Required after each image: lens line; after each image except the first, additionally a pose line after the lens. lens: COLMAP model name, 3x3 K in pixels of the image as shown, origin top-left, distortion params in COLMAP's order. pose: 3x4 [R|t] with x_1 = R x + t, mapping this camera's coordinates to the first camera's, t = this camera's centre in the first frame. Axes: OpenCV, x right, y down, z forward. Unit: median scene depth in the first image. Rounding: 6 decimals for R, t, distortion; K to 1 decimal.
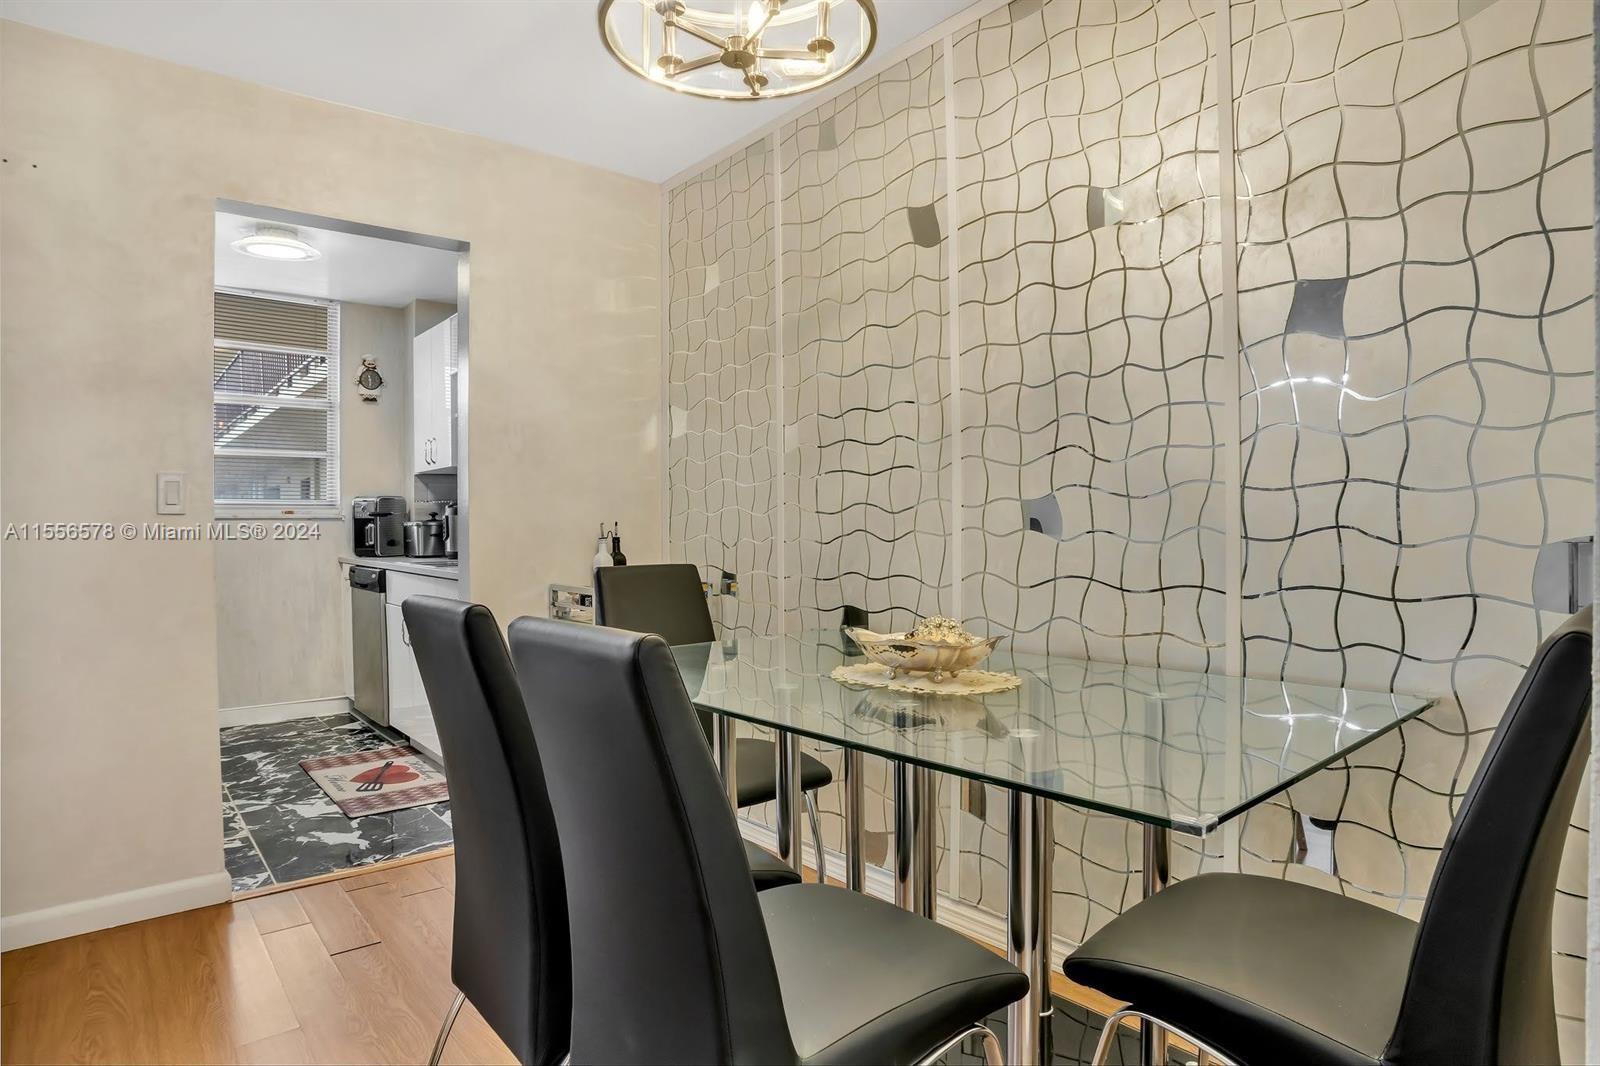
lens RADIAL K [[915.9, 0, 798.2], [0, 915.9, 525.1], [0, 0, 1]] dist [-0.091097, 0.045787]
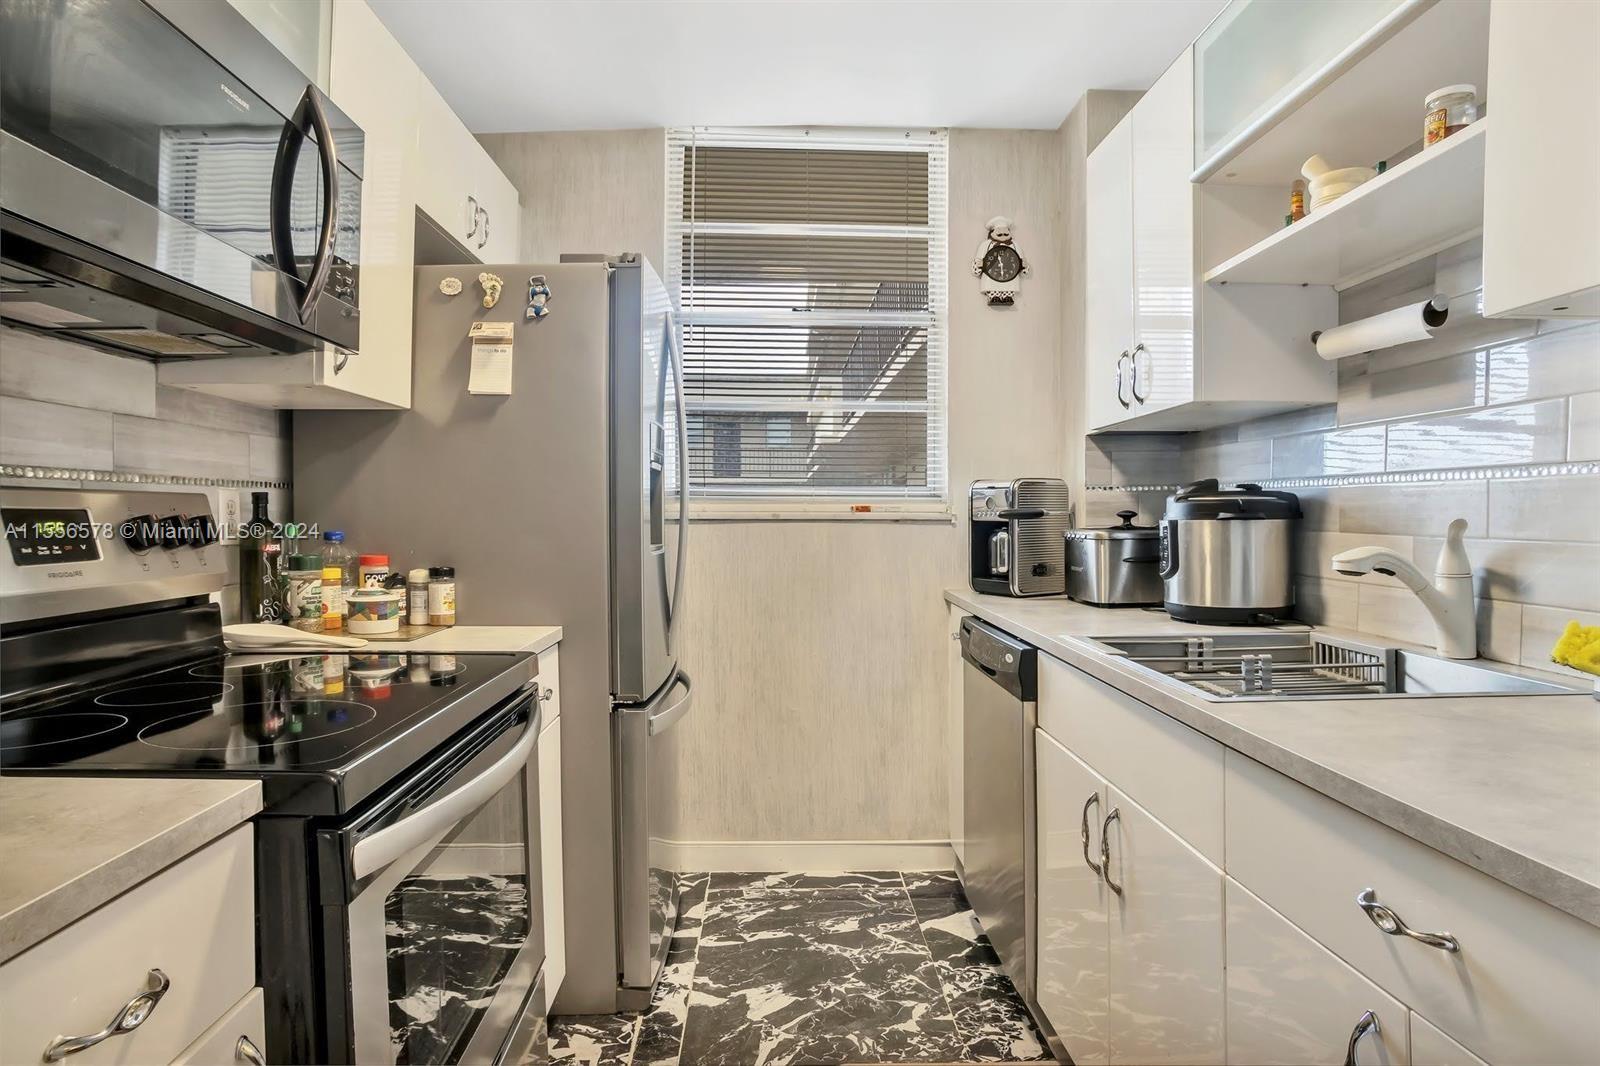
lens RADIAL K [[915.9, 0, 798.2], [0, 915.9, 525.1], [0, 0, 1]] dist [-0.091097, 0.045787]
pose [[0.793313, 0.016752, -0.608583, -0.249421], [-0.011875, 0.999857, 0.012042, -0.010294], [0.608698, -0.002326, 0.793399, 0.512857]]
